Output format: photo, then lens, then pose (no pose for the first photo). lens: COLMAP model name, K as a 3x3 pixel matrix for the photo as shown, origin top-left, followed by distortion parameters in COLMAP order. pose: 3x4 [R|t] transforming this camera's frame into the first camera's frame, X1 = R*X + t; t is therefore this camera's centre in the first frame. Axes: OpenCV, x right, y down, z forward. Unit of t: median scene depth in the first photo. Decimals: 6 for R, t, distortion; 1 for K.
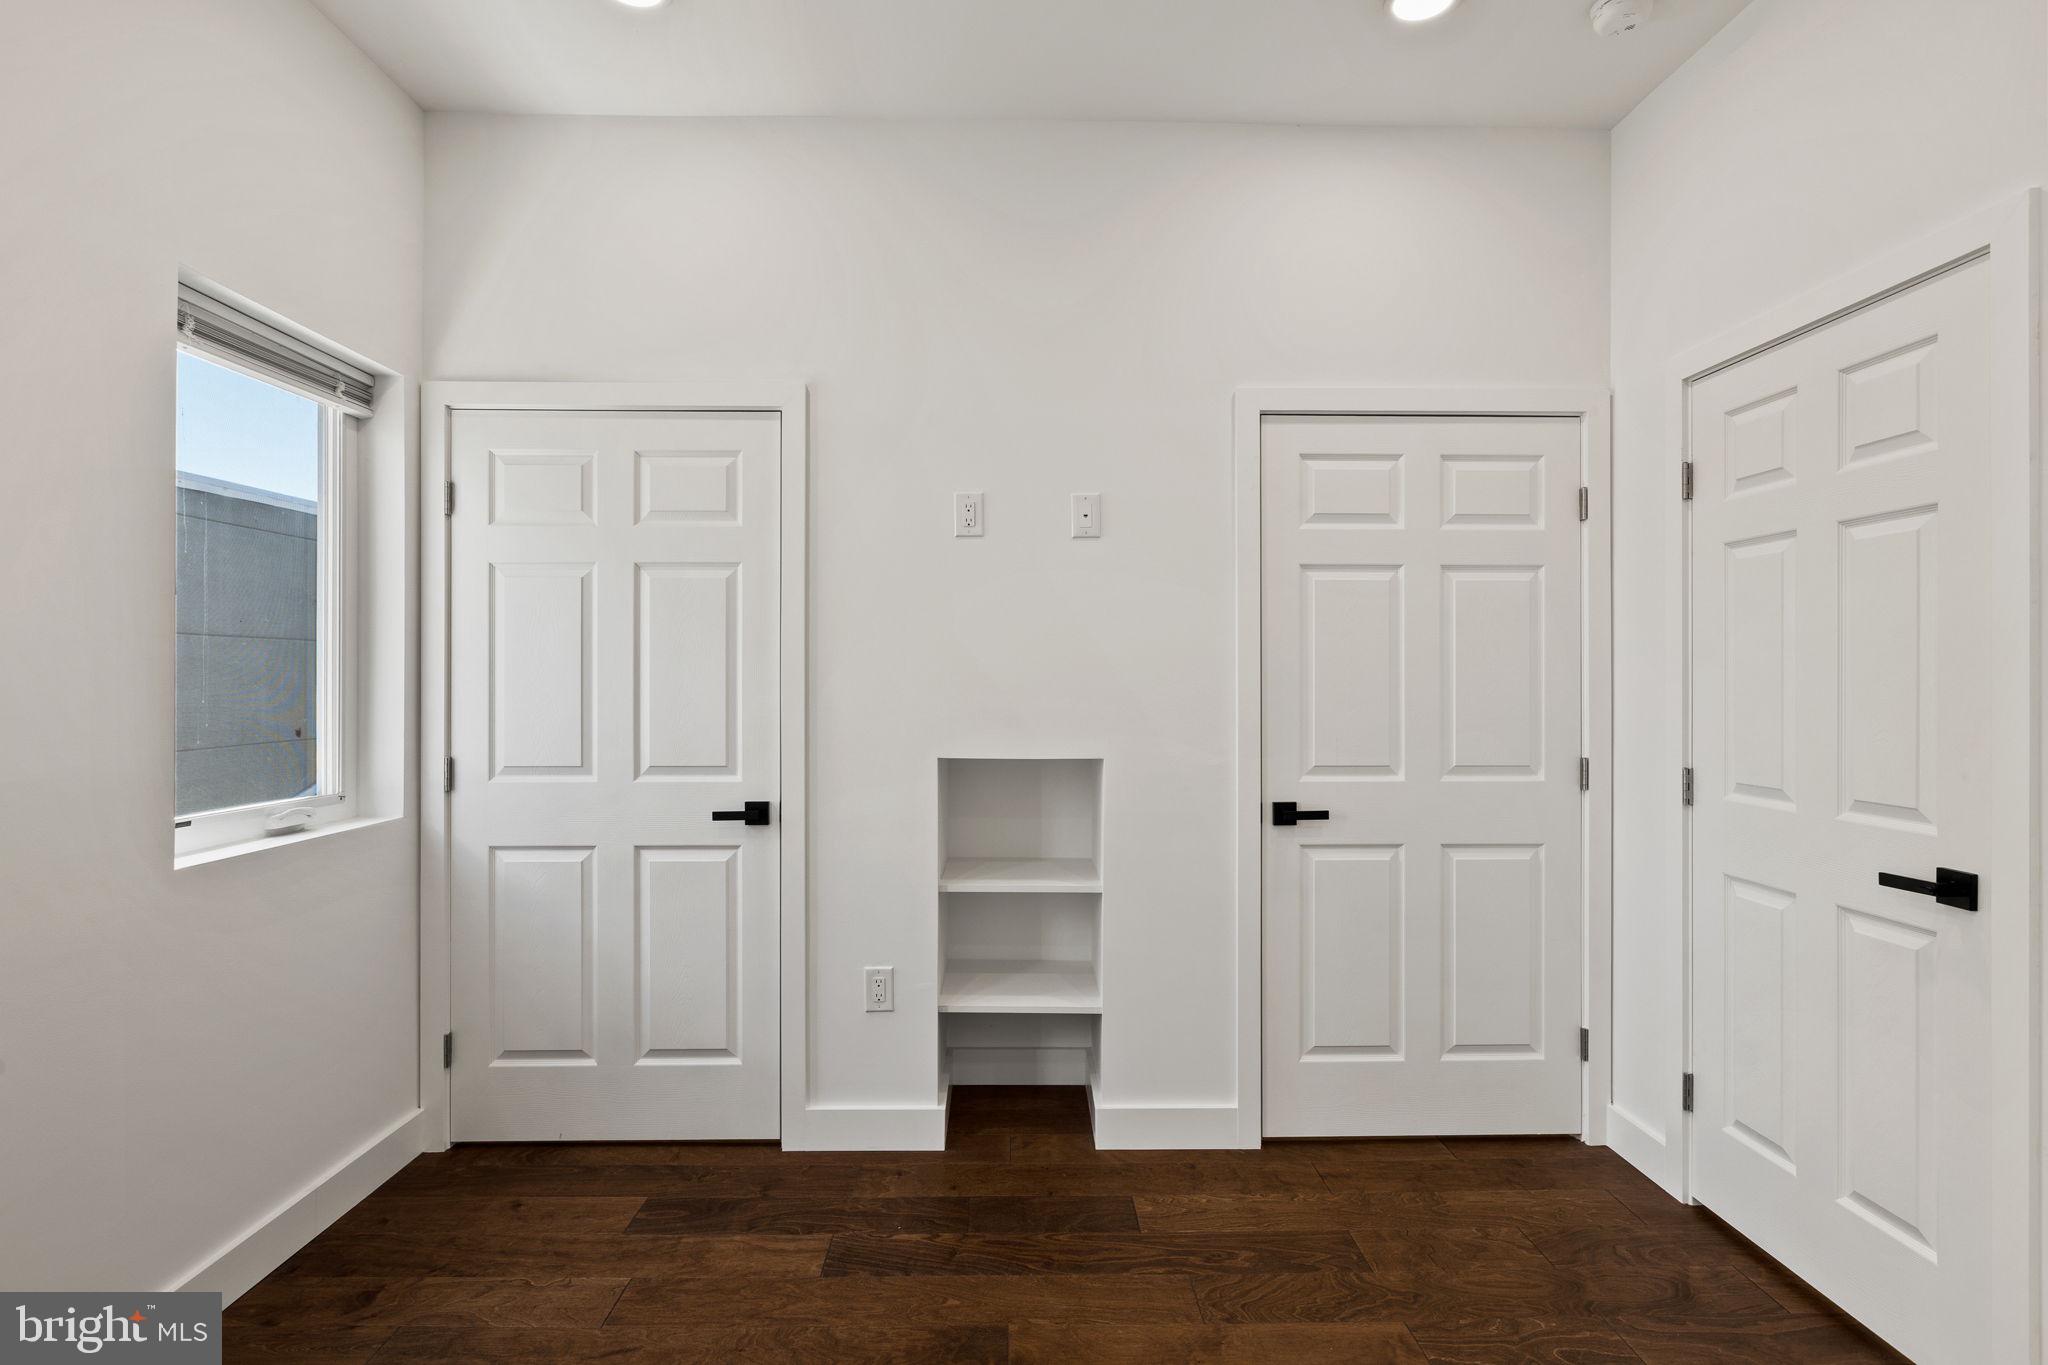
lens RADIAL K [[941.6, 0, 1038.3], [0, 941.6, 687.2], [0, 0, 1]] dist [-0.005326, 0.001441]
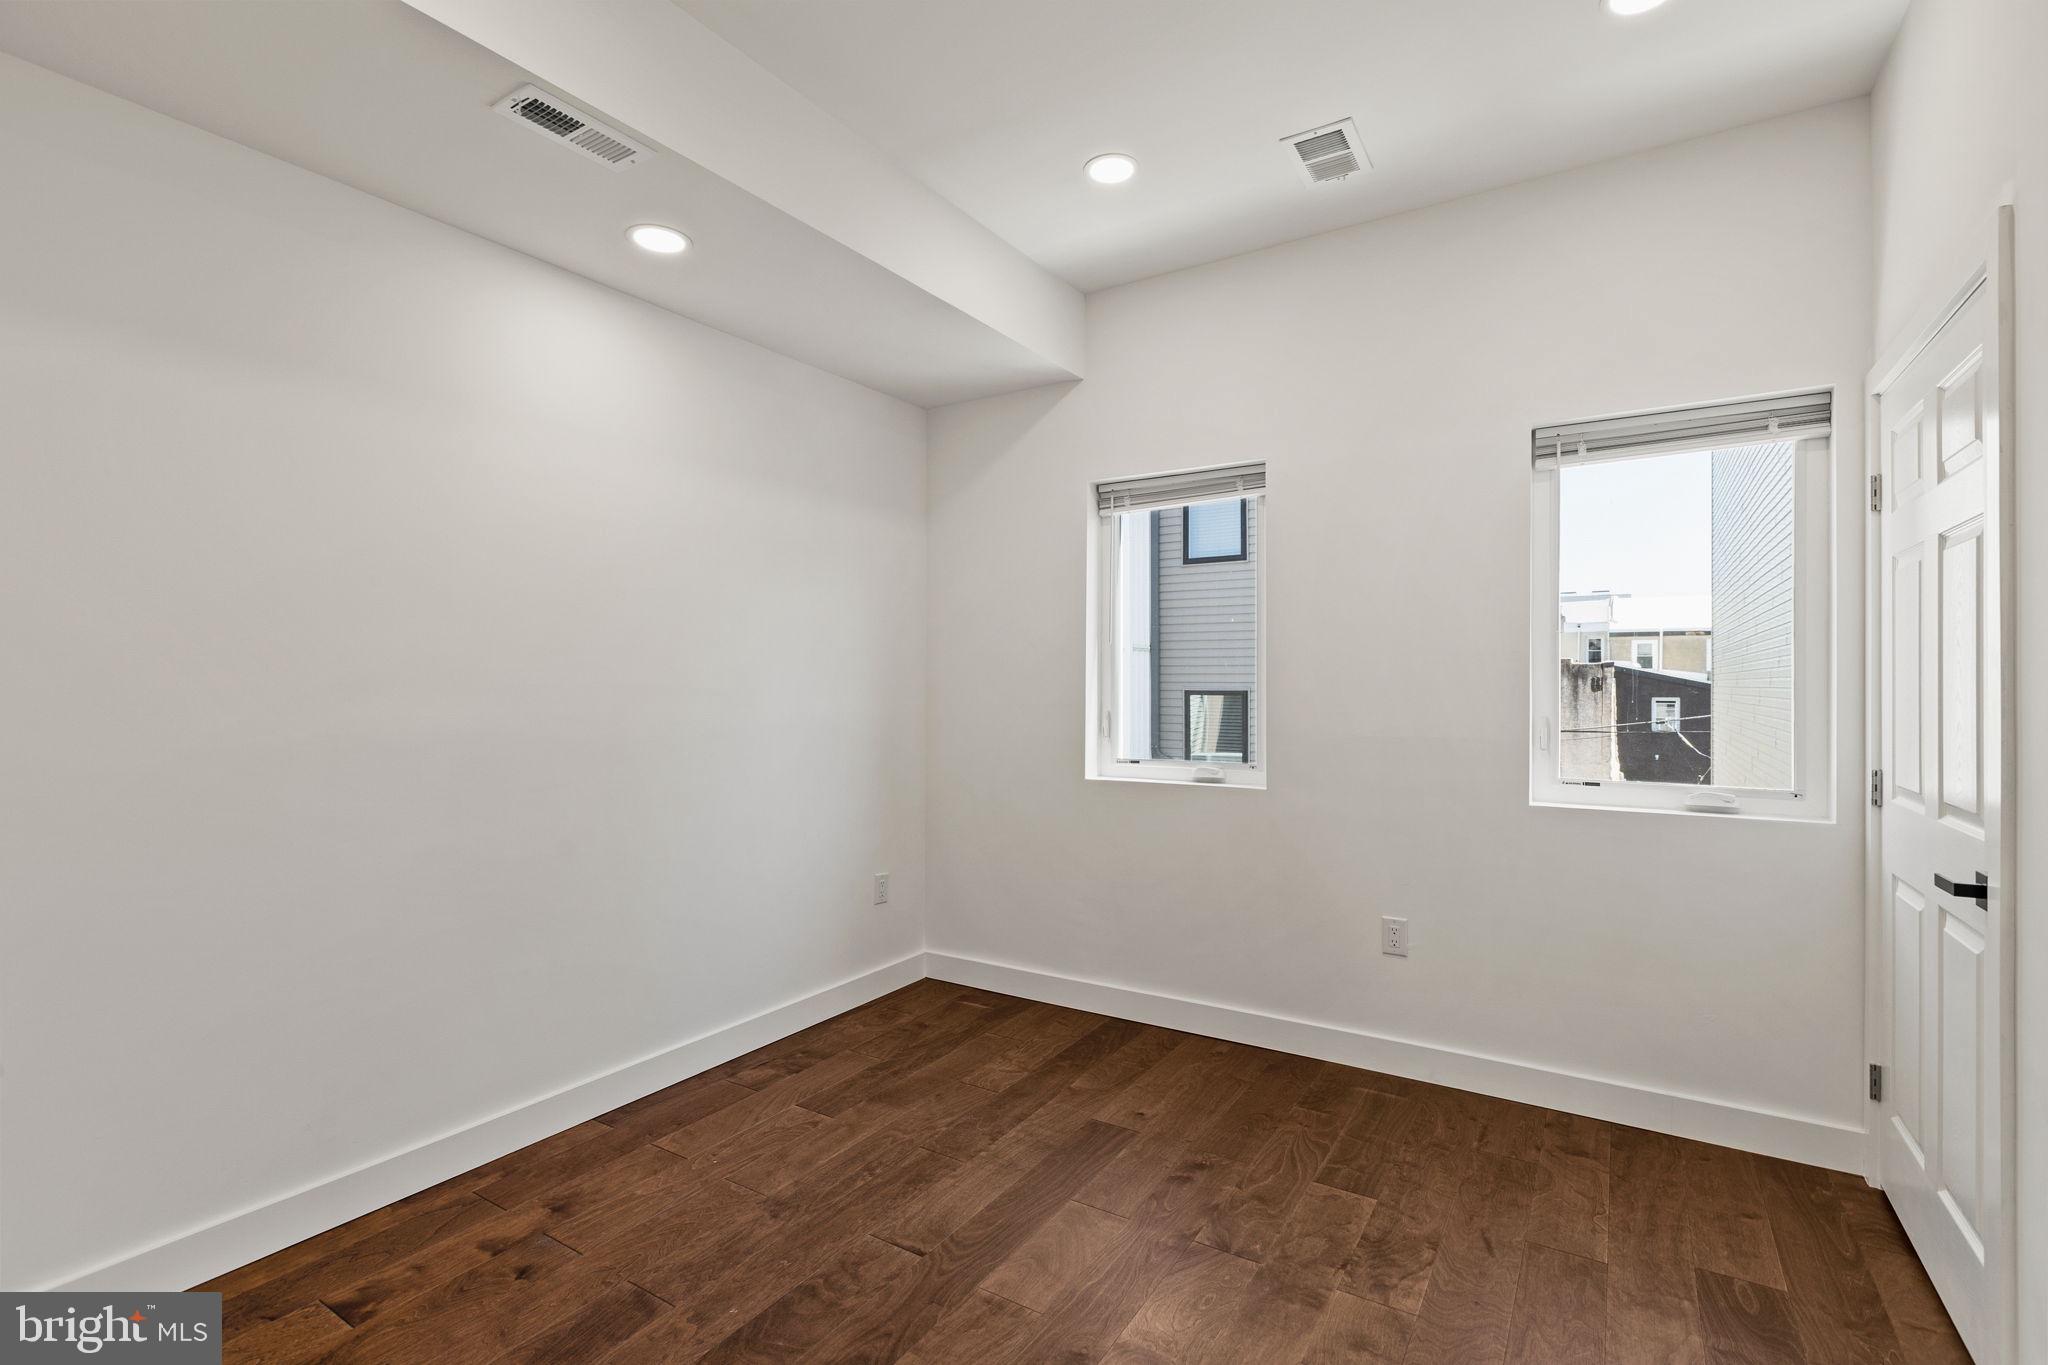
lens RADIAL K [[941.6, 0, 1034.7], [0, 941.6, 681.1], [0, 0, 1]] dist [-0.005326, 0.001441]
pose [[-0.543916, -0.004277, -0.839129, 0.736882], [-0.000469, 0.999988, -0.004793, -0.009864], [0.839140, -0.002213, -0.543912, 0.967977]]
